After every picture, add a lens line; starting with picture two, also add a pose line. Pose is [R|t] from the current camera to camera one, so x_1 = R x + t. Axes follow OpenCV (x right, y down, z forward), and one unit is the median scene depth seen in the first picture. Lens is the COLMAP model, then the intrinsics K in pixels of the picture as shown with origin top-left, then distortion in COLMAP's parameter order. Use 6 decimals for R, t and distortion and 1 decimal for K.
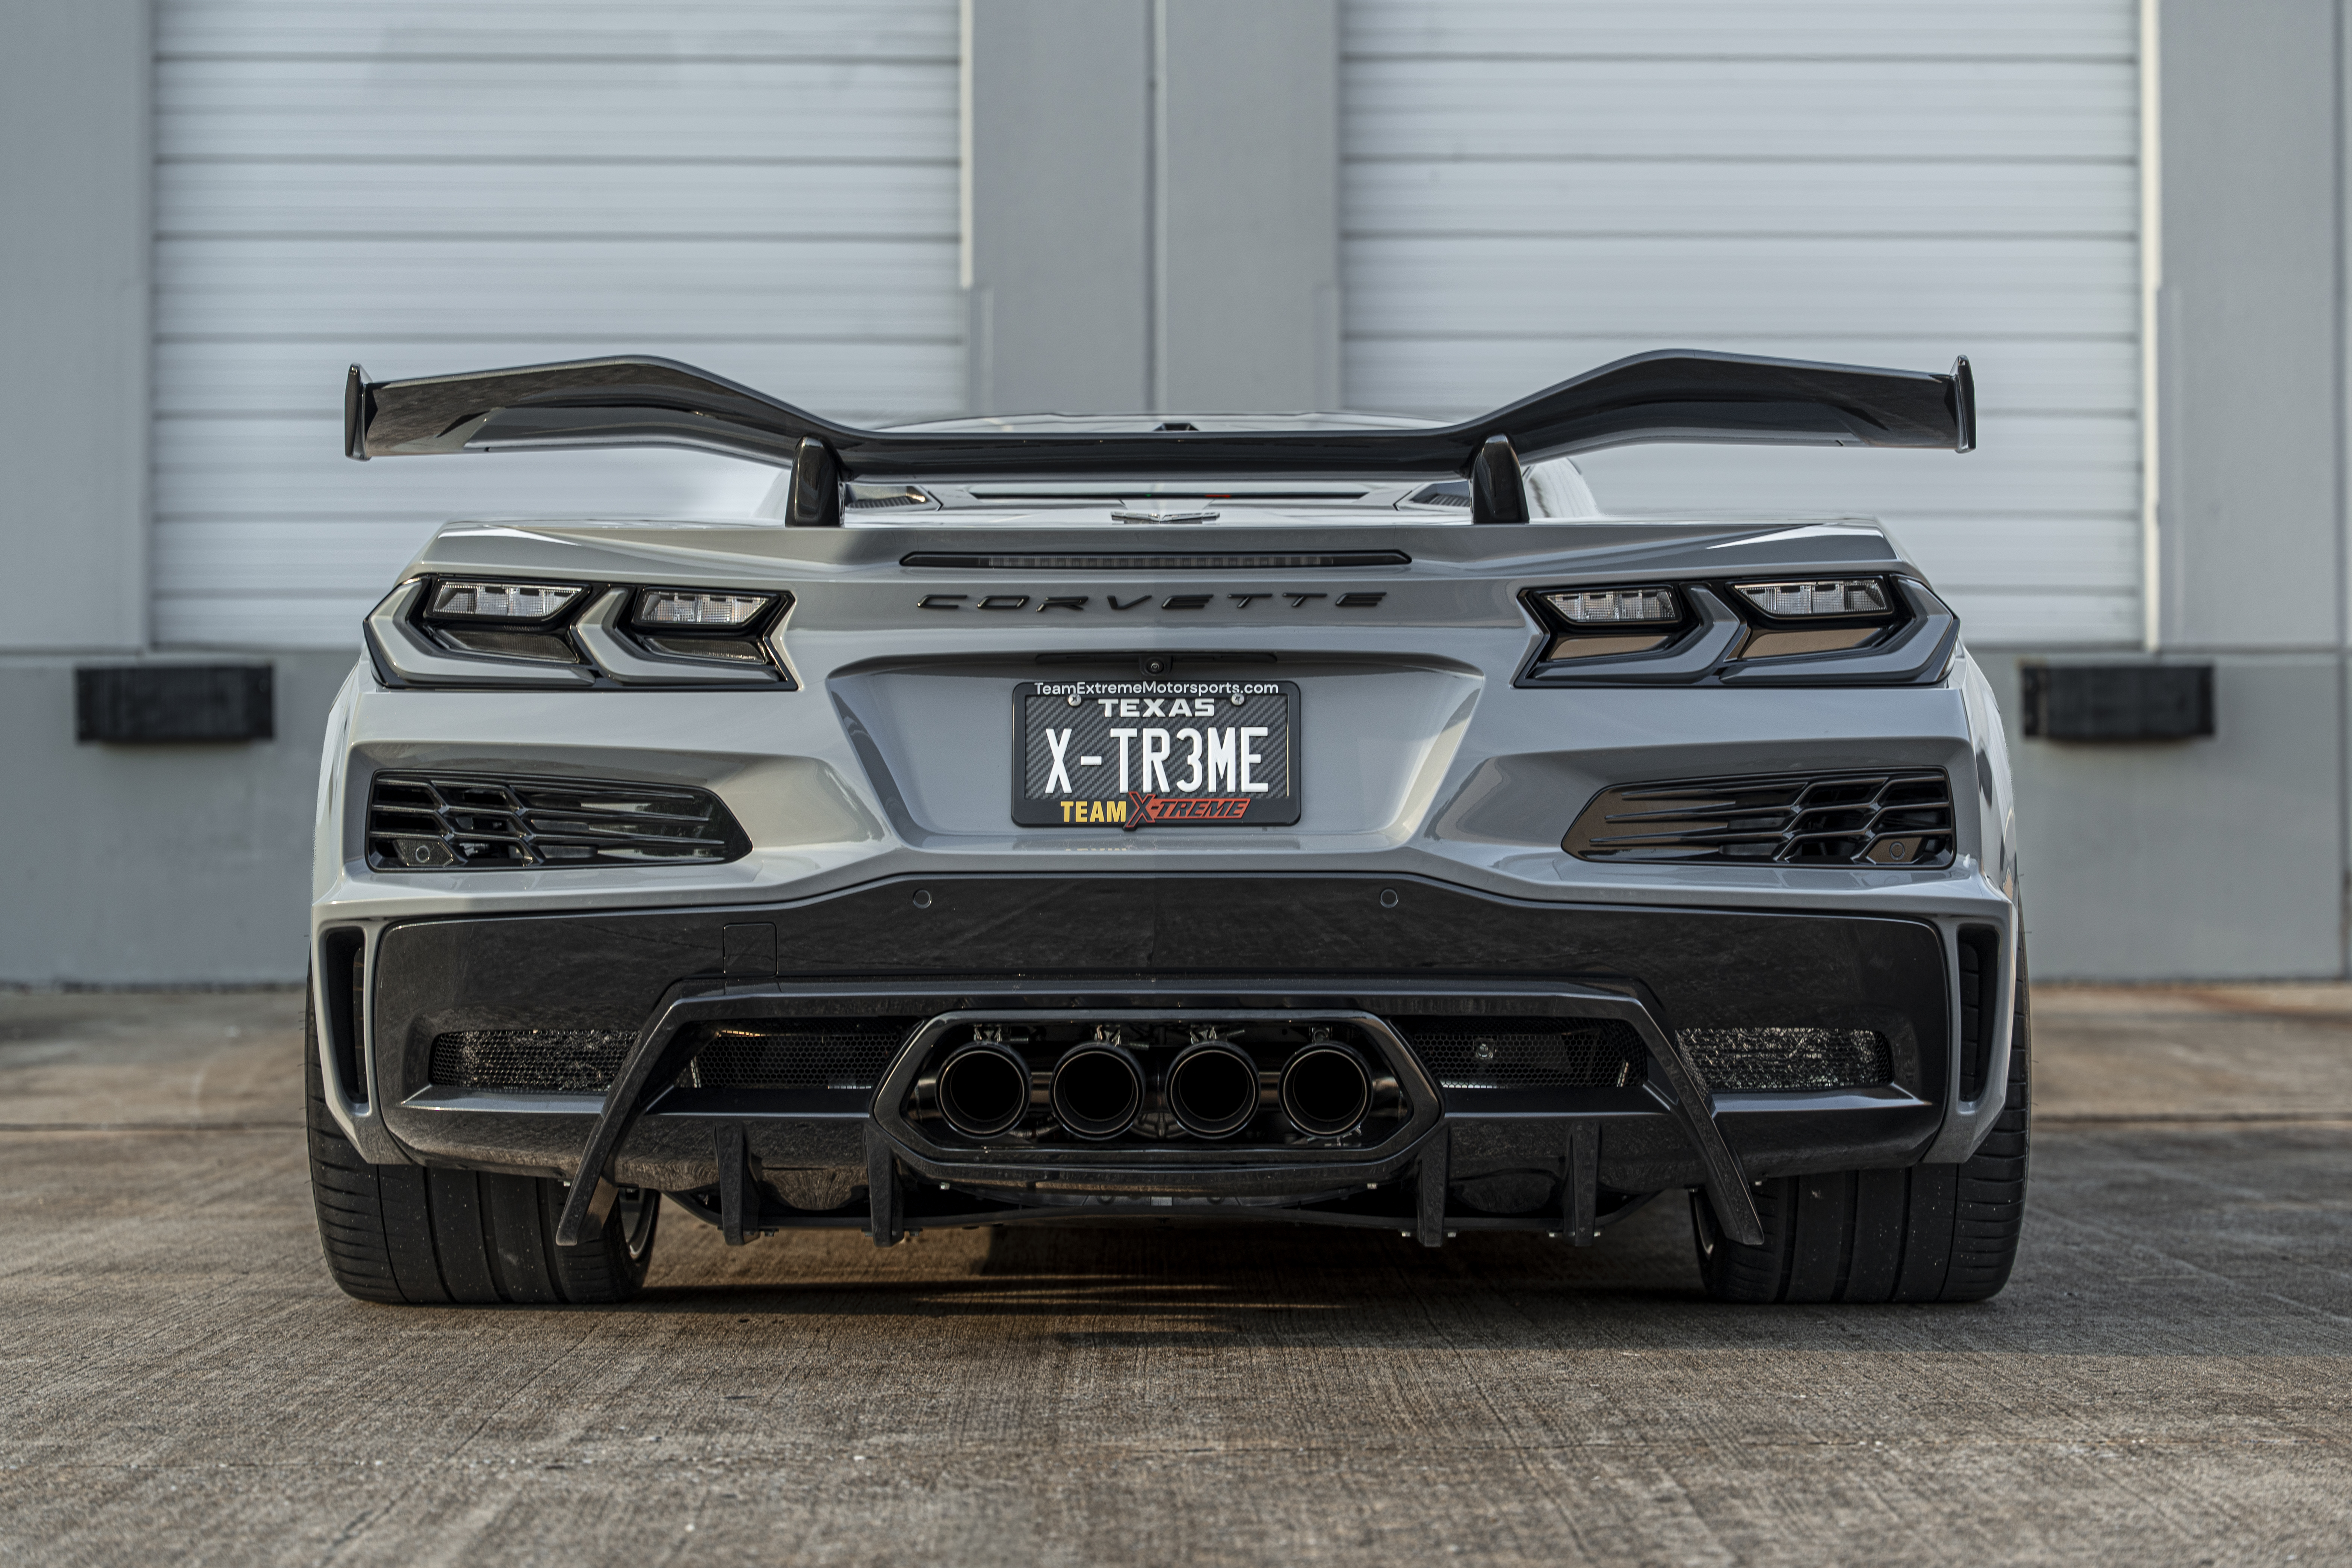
lens RADIAL K [[4396.9, 0, 1165.0], [0, 4396.9, 785.7], [0, 0, 1]] dist [0.064079, 0.000000]
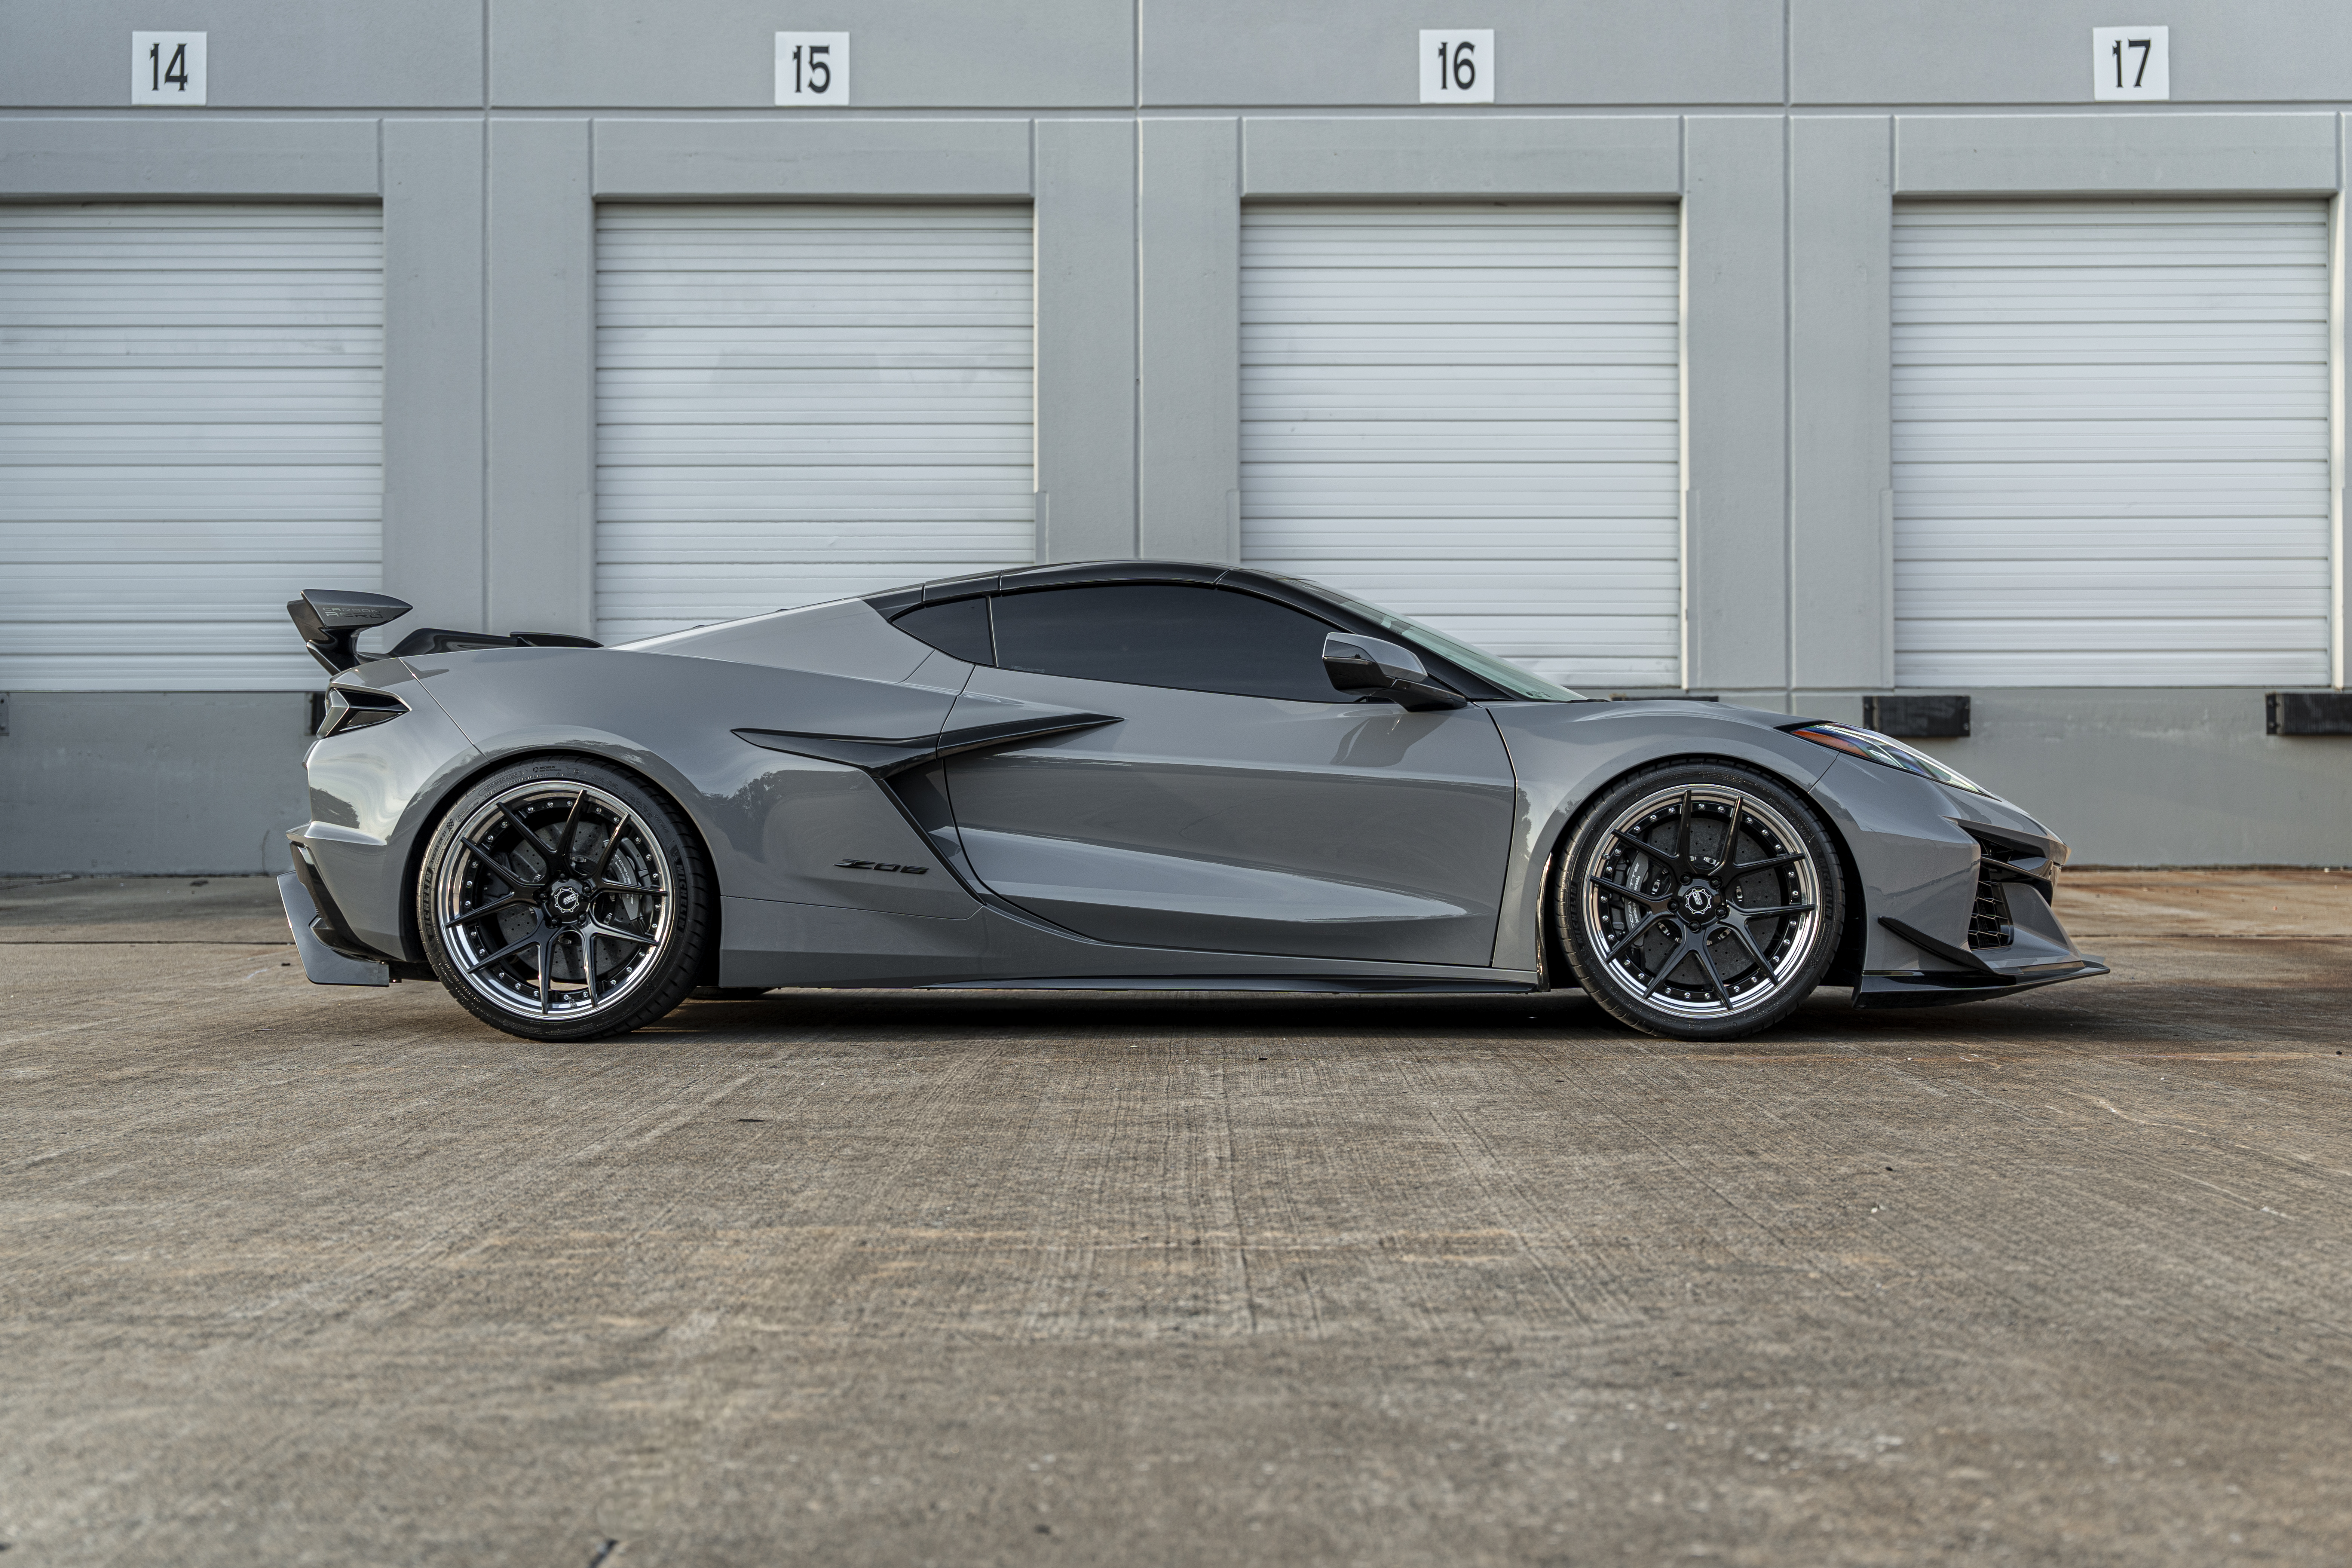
lens RADIAL K [[2947.3, 0, 1216.4], [0, 2947.3, 772.3], [0, 0, 1]] dist [0.024011, 0.000000]
pose [[0.999898, -0.000928, -0.014240, 0.047133], [0.001082, 0.999941, 0.010768, -0.009637], [0.014230, -0.010782, 0.999841, -0.227612]]
